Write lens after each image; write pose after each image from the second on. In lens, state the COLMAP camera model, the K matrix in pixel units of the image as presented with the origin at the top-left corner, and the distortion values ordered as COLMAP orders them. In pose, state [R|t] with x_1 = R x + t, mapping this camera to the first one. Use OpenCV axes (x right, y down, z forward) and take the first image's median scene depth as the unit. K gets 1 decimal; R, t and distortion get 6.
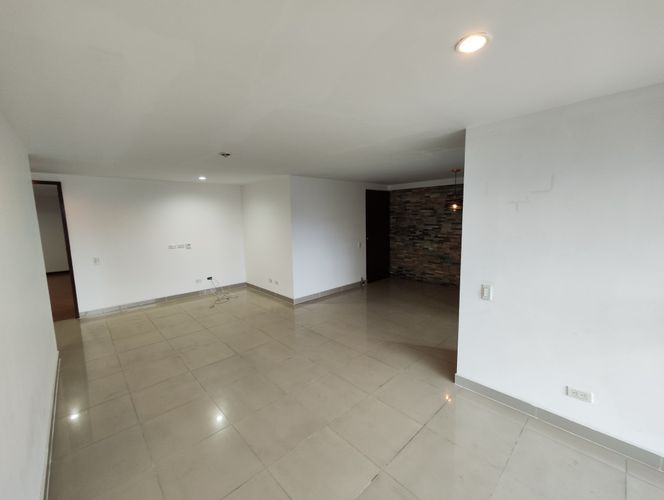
lens RADIAL K [[274.3, 0, 331.5], [0, 274.3, 248.1], [0, 0, 1]] dist [-0.002463, 0.000761]
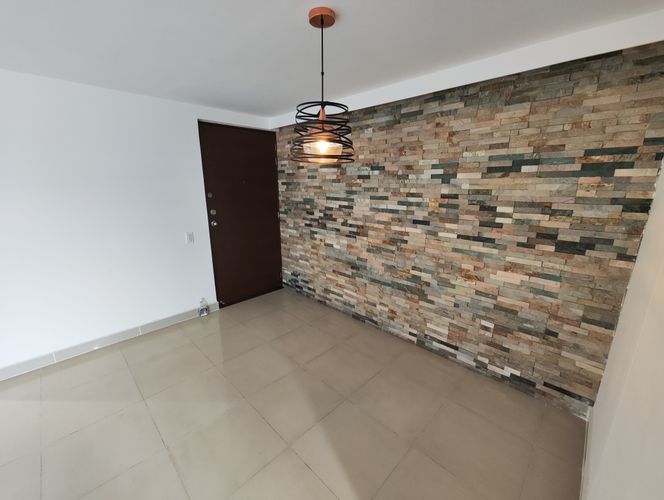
lens RADIAL K [[274.3, 0, 330.1], [0, 274.3, 246.1], [0, 0, 1]] dist [-0.002463, 0.000761]
pose [[0.998556, 0.010205, 0.052736, 0.324238], [-0.016086, 0.993543, 0.112314, -0.055359], [-0.051250, -0.113000, 0.992272, 0.497633]]
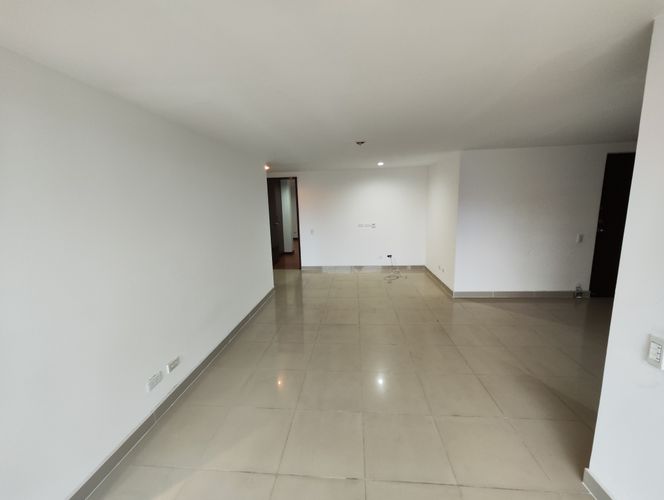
lens RADIAL K [[274.3, 0, 330.5], [0, 274.3, 248.9], [0, 0, 1]] dist [-0.002463, 0.000761]
pose [[0.673452, 0.122149, -0.729069, 0.182764], [-0.069820, 0.992355, 0.101766, -0.012406], [0.735926, -0.017631, 0.676832, 0.082647]]
